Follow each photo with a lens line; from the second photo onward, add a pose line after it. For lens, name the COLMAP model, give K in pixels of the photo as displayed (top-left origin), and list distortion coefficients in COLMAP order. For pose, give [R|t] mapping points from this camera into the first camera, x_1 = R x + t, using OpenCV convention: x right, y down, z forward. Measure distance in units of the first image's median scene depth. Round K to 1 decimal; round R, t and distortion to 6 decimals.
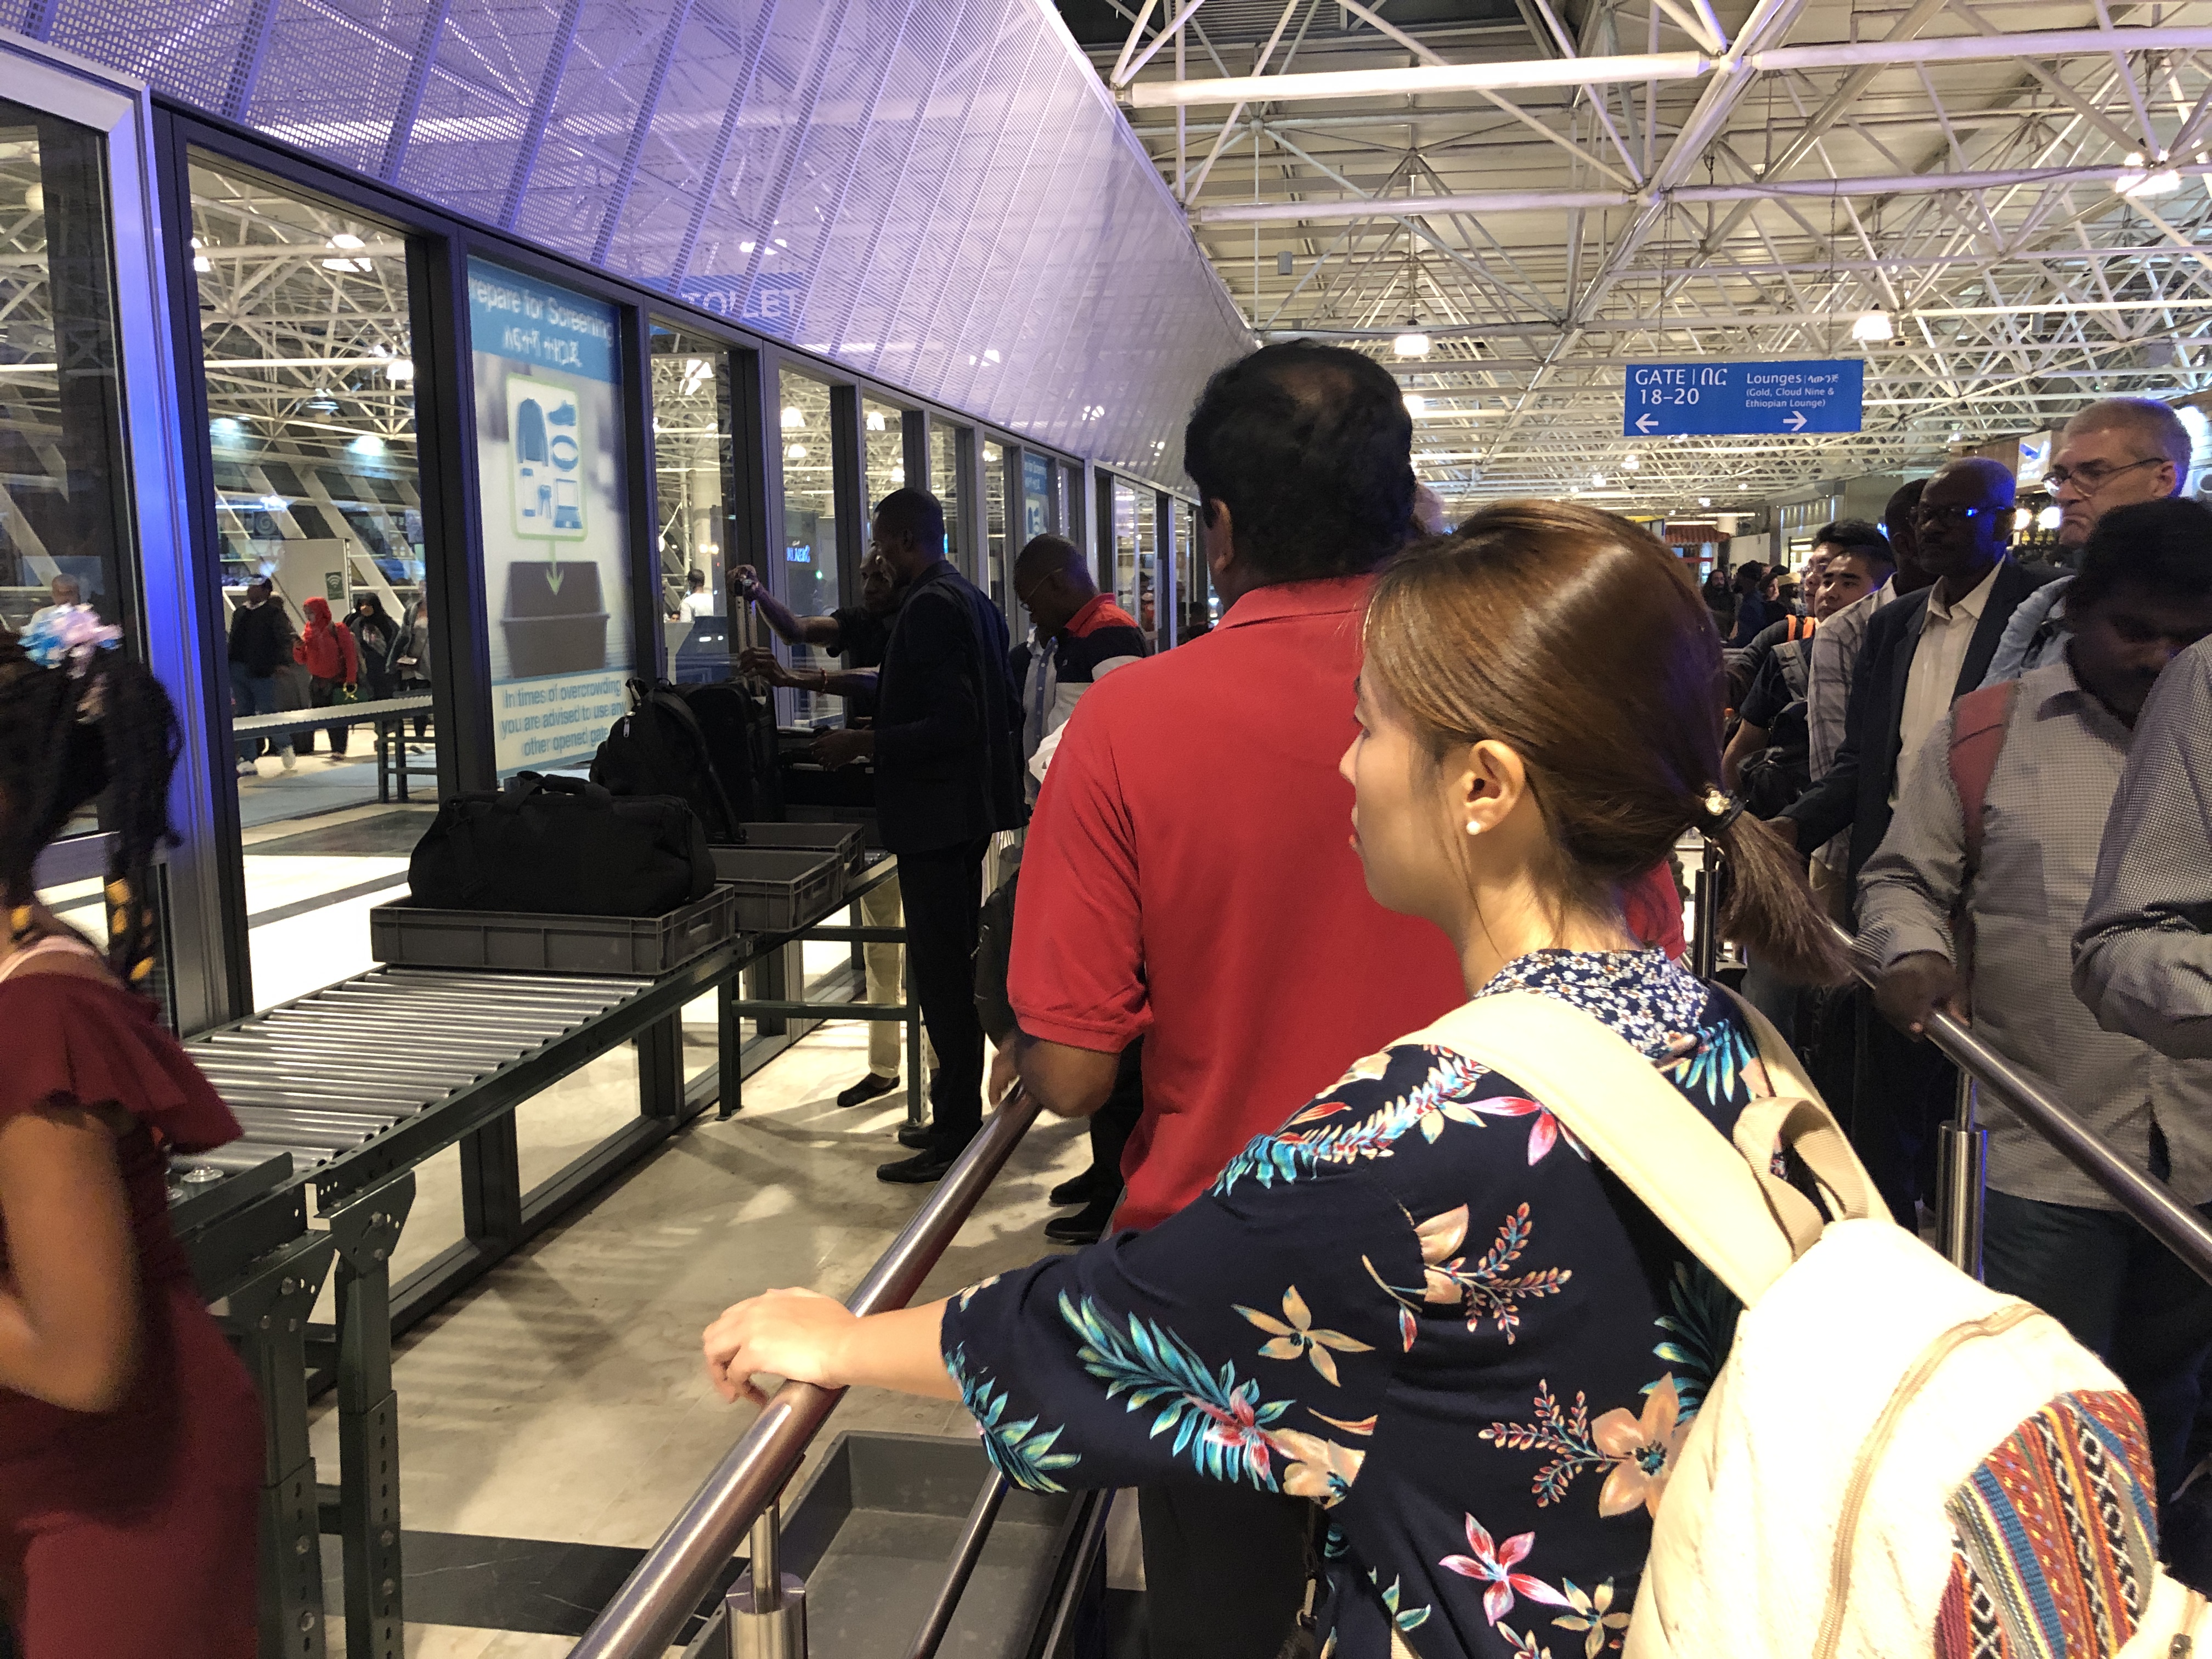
lens RADIAL K [[1808.2, 0, 1110.0], [0, 1808.2, 820.1], [0, 0, 1]] dist [0.016335, 0.014187]
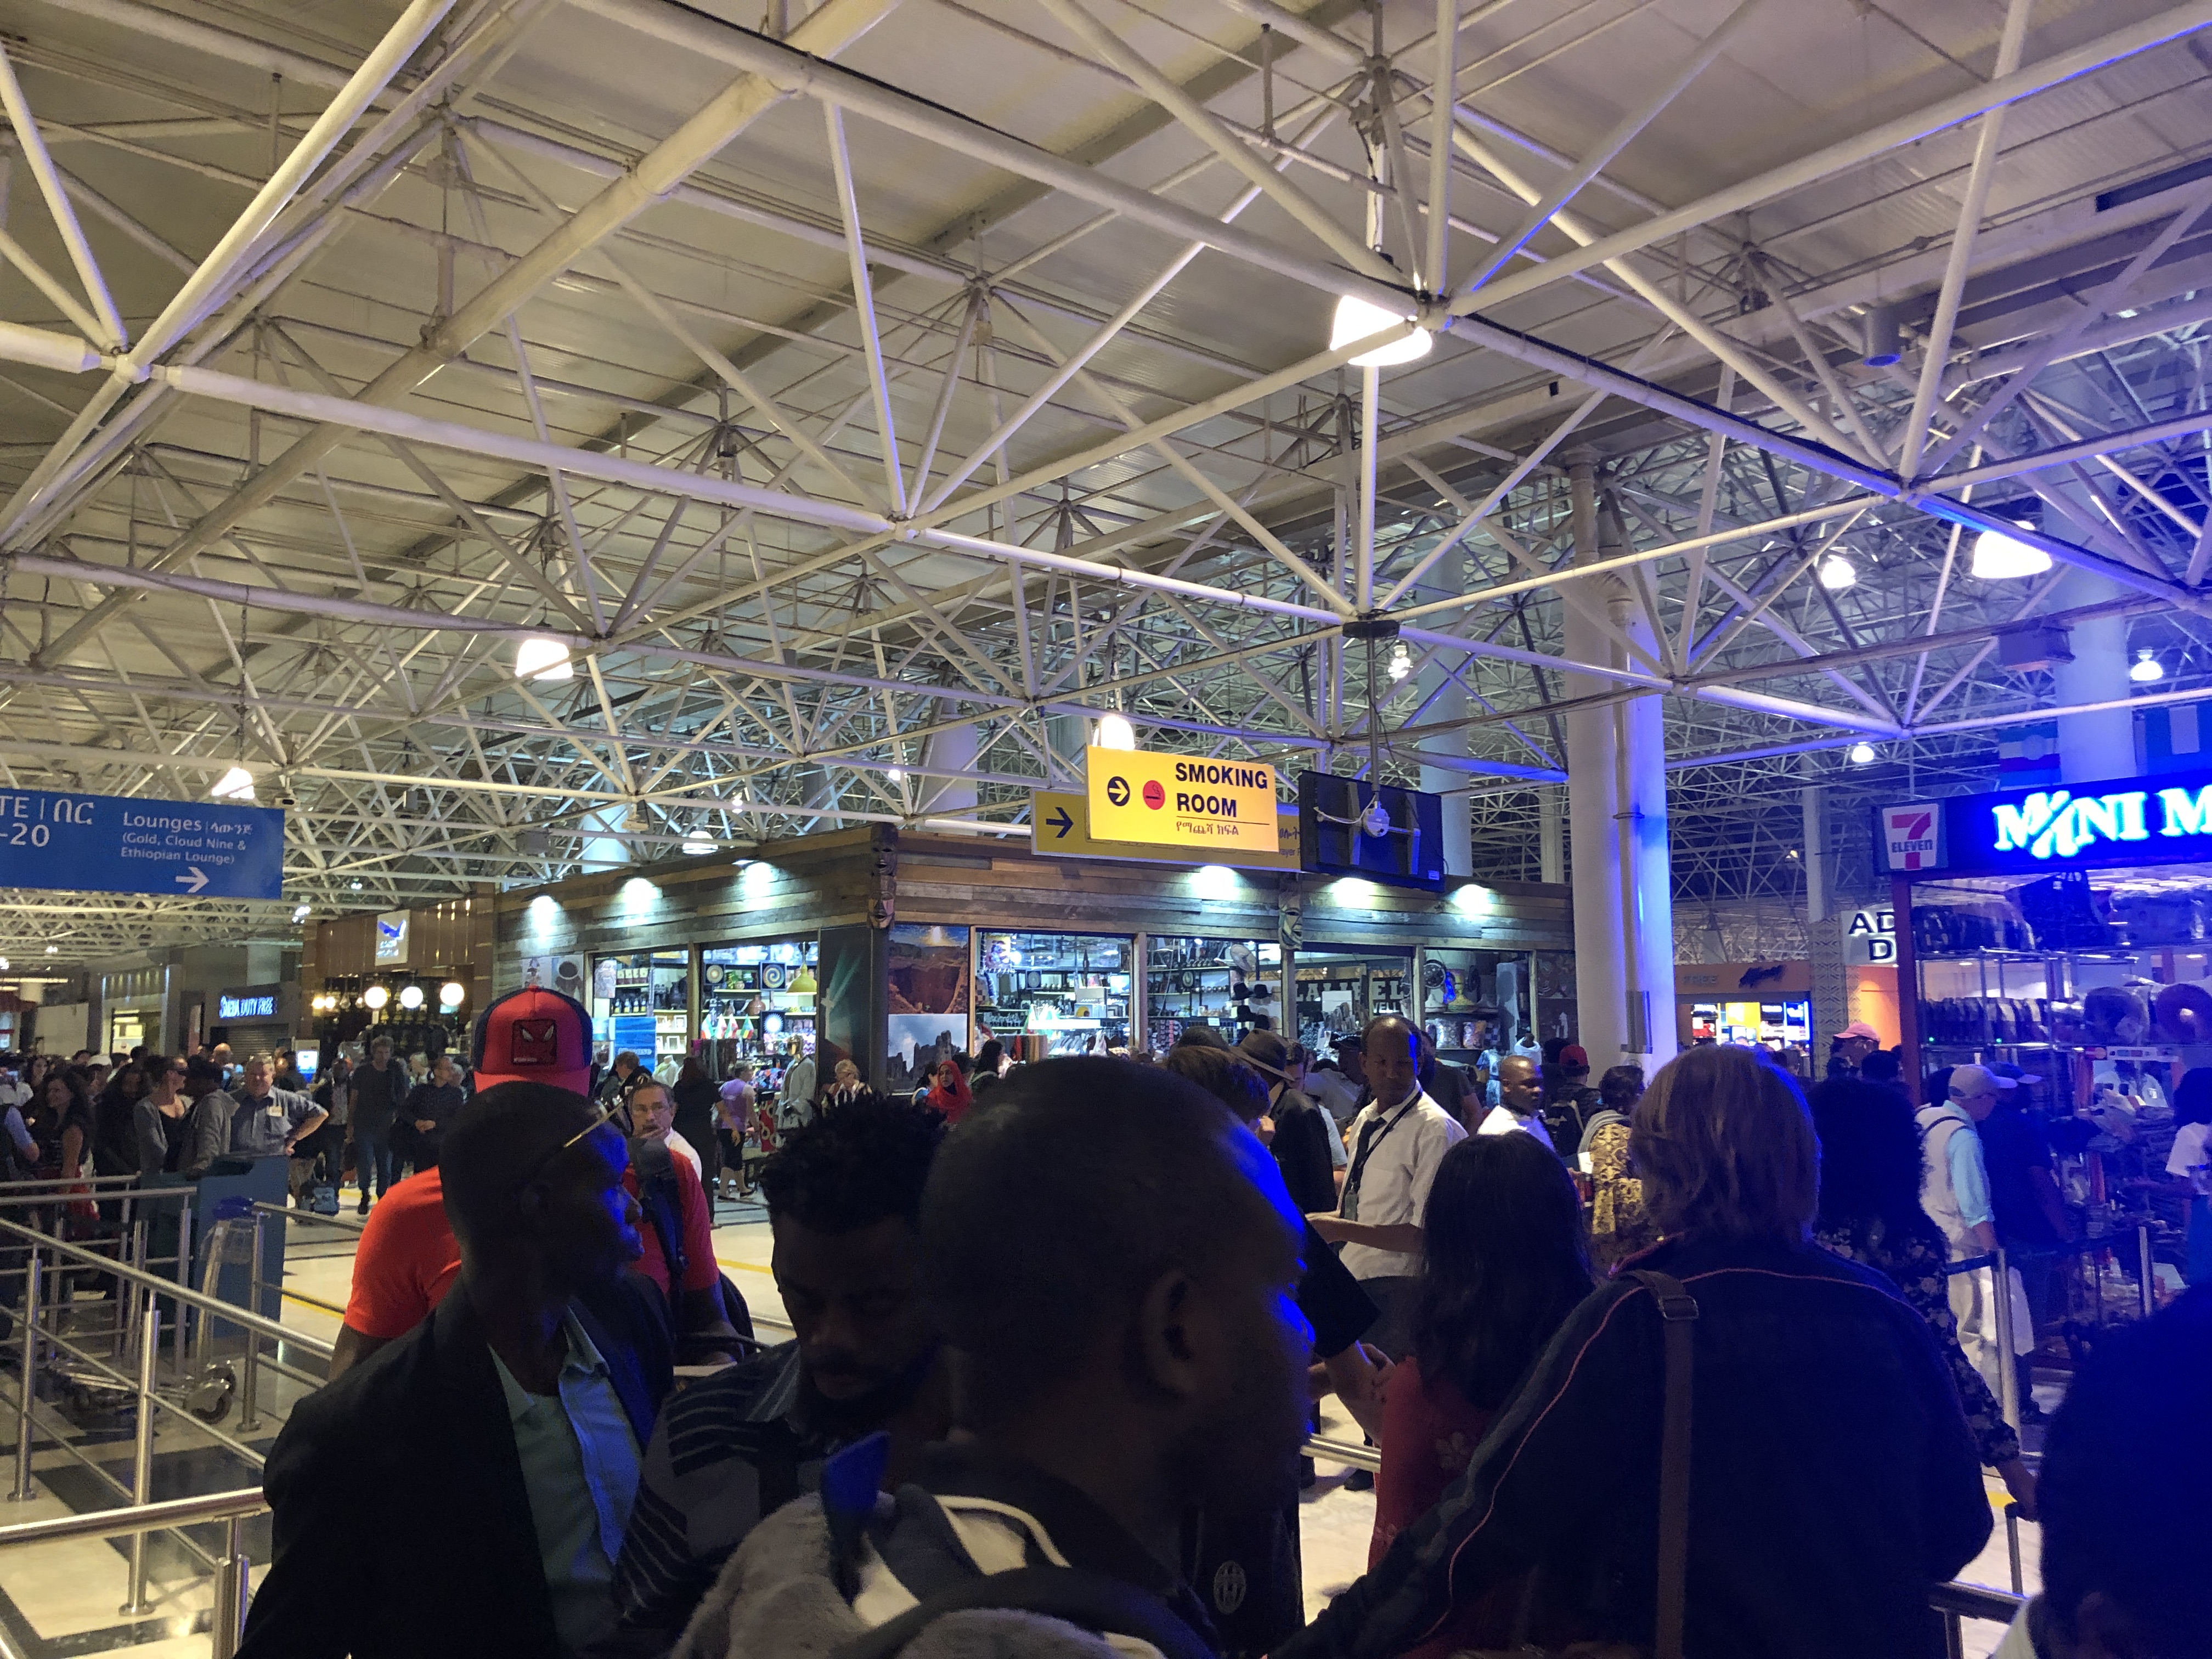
lens RADIAL K [[1808.2, 0, 1110.0], [0, 1808.2, 811.1], [0, 0, 1]] dist [0.016335, 0.014187]
pose [[0.652669, 0.097225, 0.751379, 0.029805], [0.100110, 0.971970, -0.212727, -0.025322], [-0.751000, 0.214061, 0.624642, 0.121615]]
